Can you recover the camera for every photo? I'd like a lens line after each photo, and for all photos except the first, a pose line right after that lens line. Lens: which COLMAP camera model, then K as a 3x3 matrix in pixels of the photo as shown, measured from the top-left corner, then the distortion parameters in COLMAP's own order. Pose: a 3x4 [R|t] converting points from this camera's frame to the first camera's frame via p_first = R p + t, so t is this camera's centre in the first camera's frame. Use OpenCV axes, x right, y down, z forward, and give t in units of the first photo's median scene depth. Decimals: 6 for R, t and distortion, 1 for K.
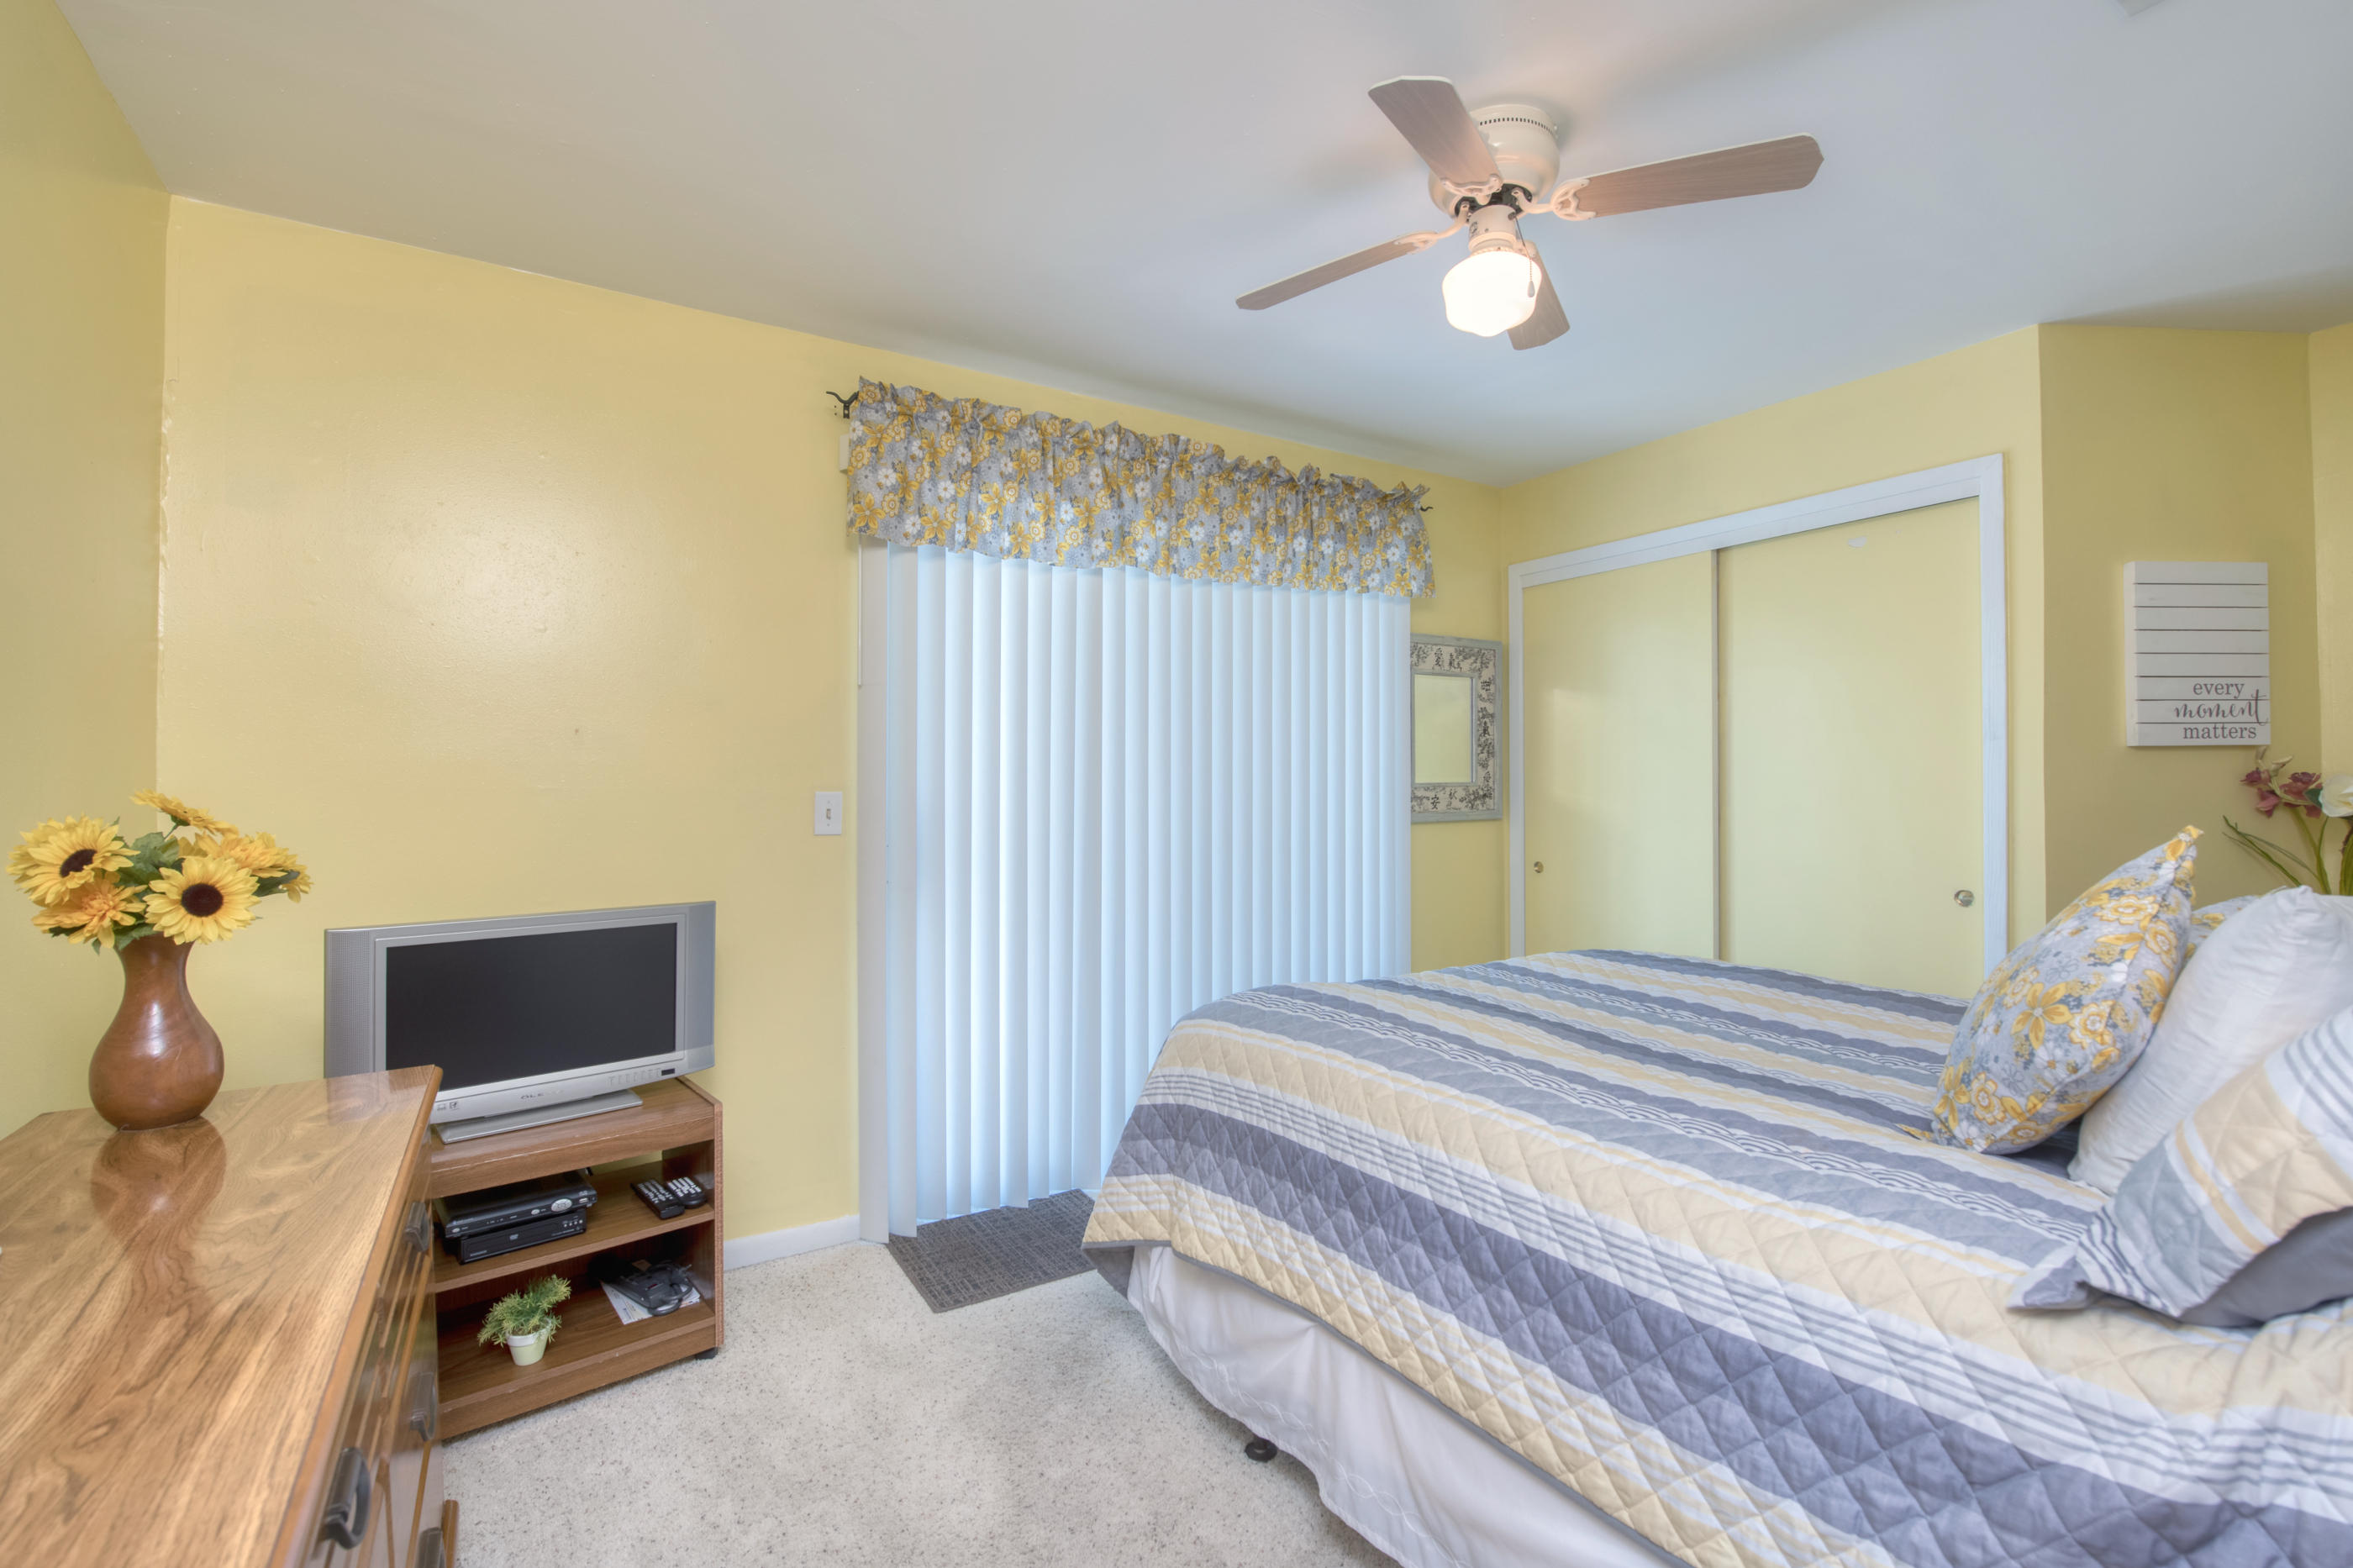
lens RADIAL K [[1016.4, 0, 1176.5], [0, 1016.4, 784.0], [0, 0, 1]] dist [-0.000387, 0.000004]
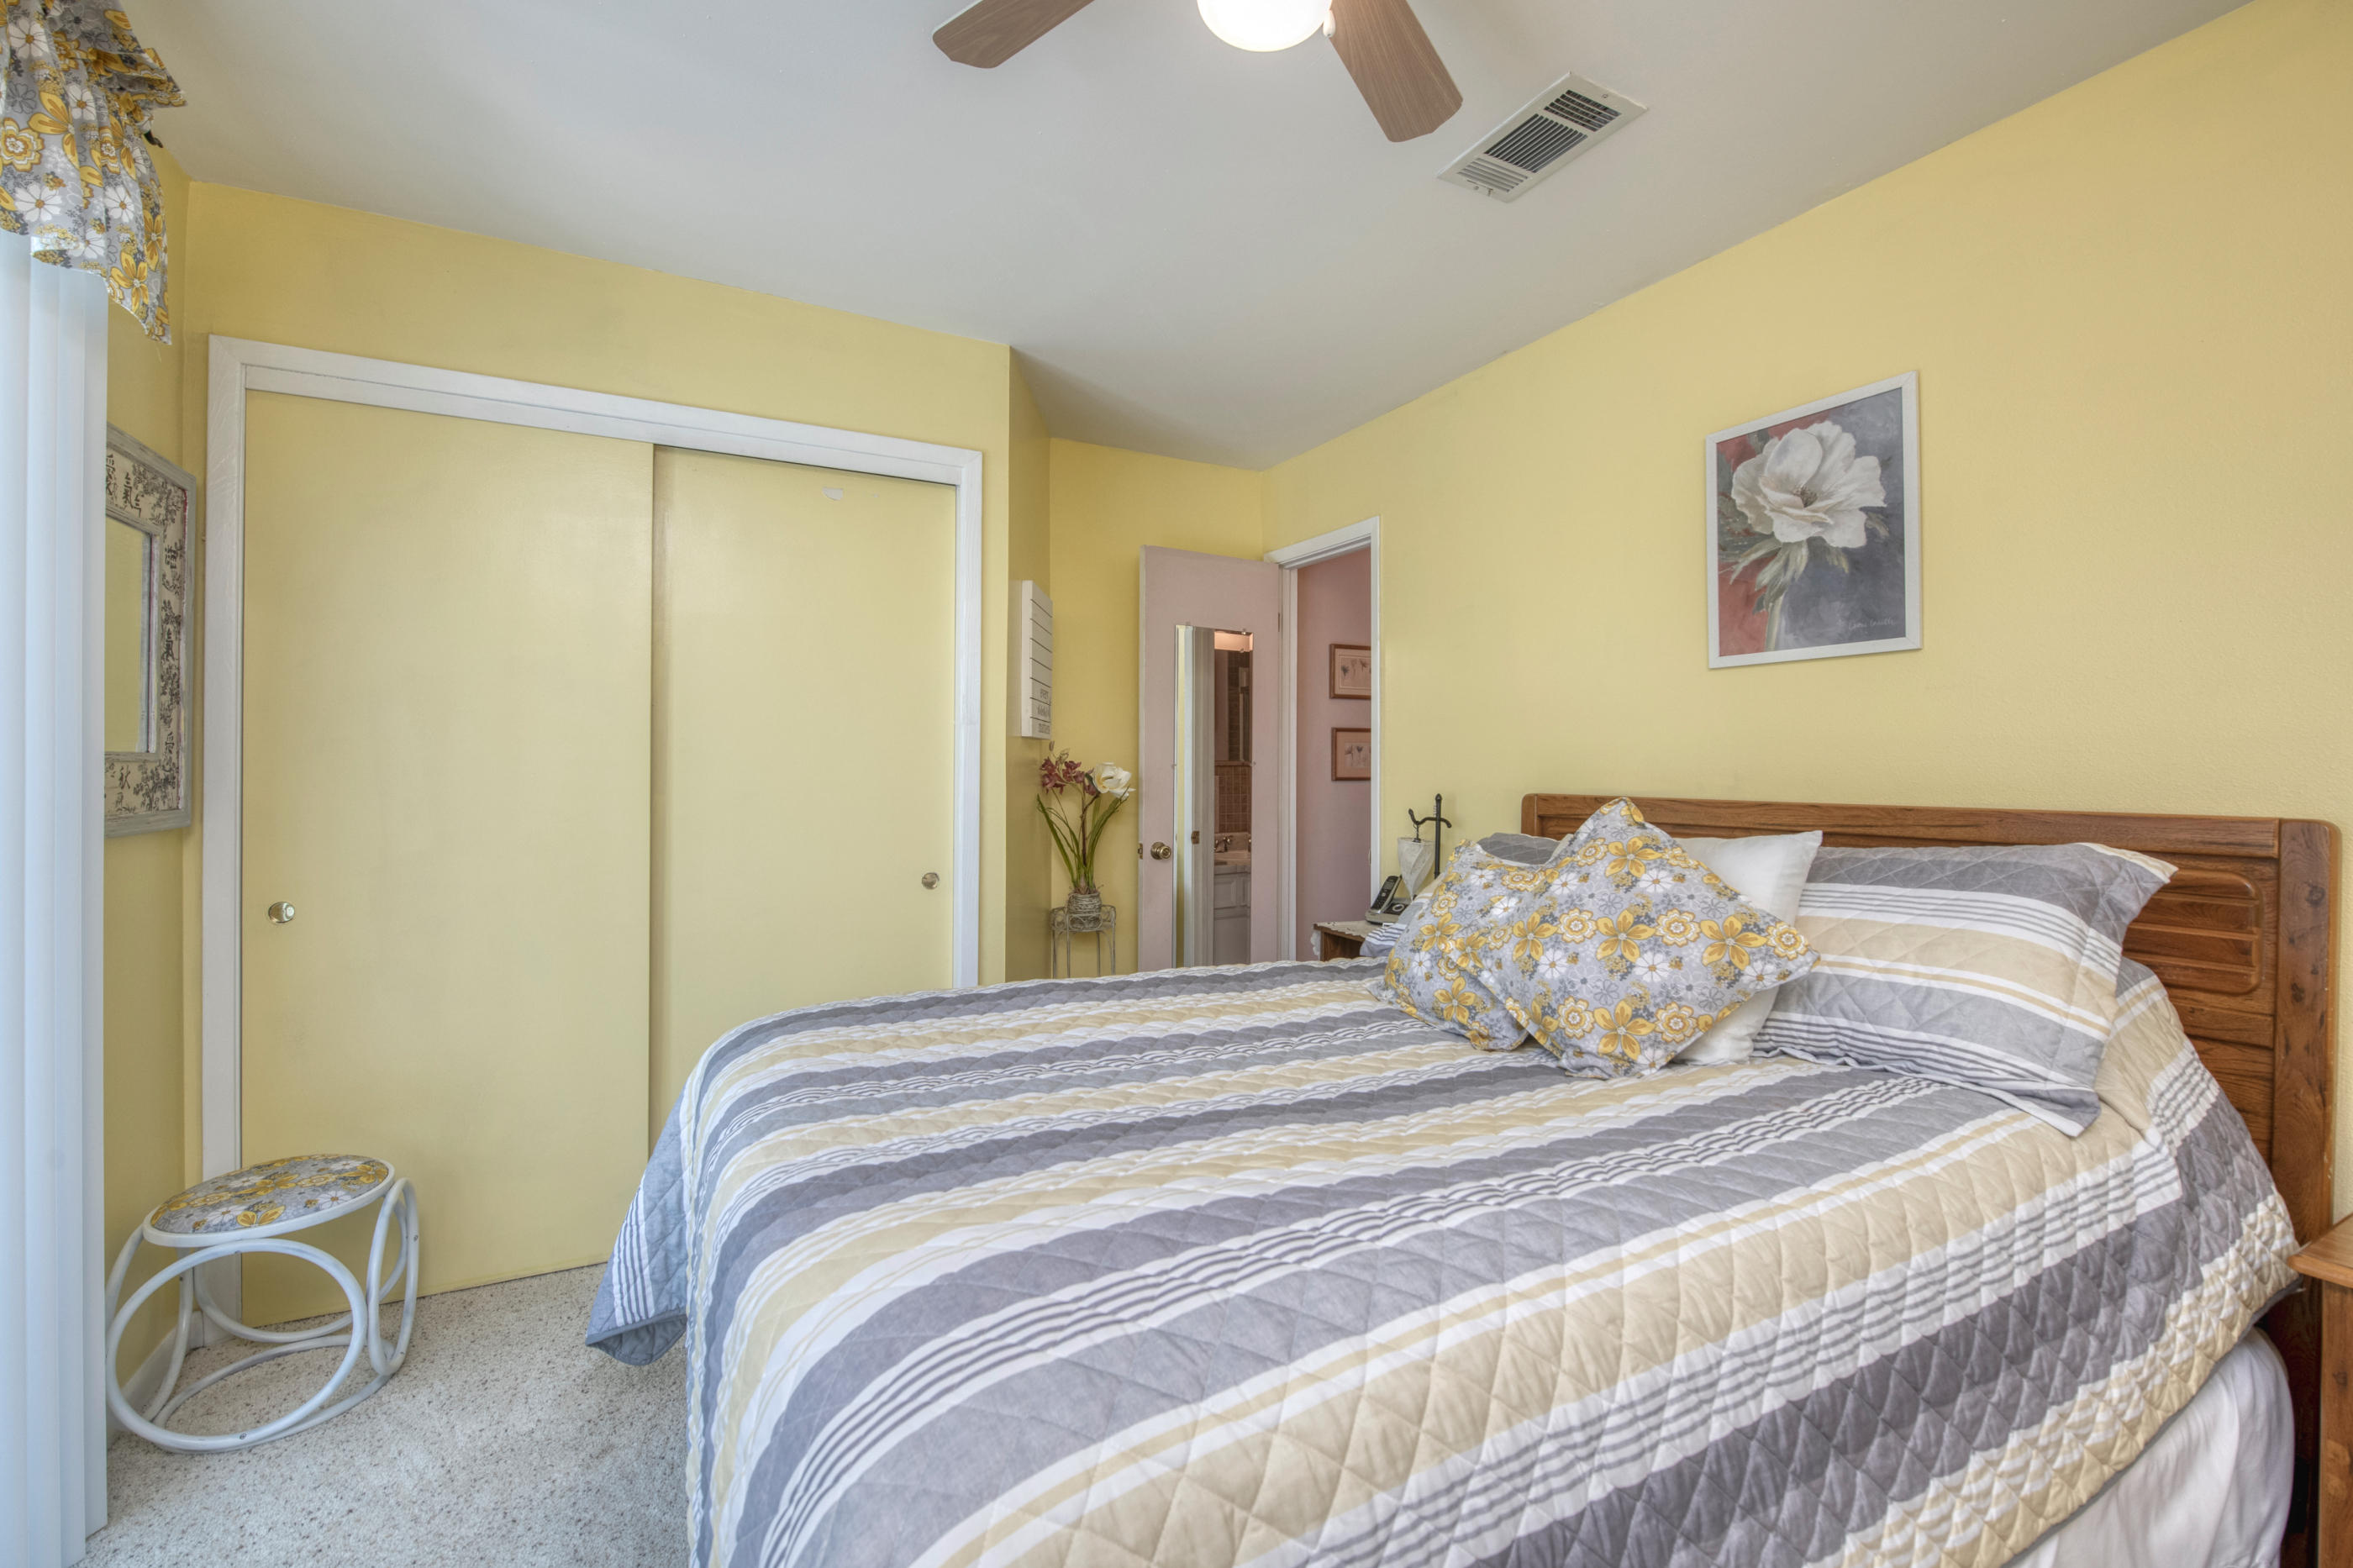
lens RADIAL K [[1016.4, 0, 1176.5], [0, 1016.4, 784.0], [0, 0, 1]] dist [-0.000387, 0.000004]
pose [[0.078823, -0.009487, 0.996844, -0.151828], [-0.007603, 0.999920, 0.010118, 0.004397], [-0.996860, -0.008377, 0.078744, 0.485096]]
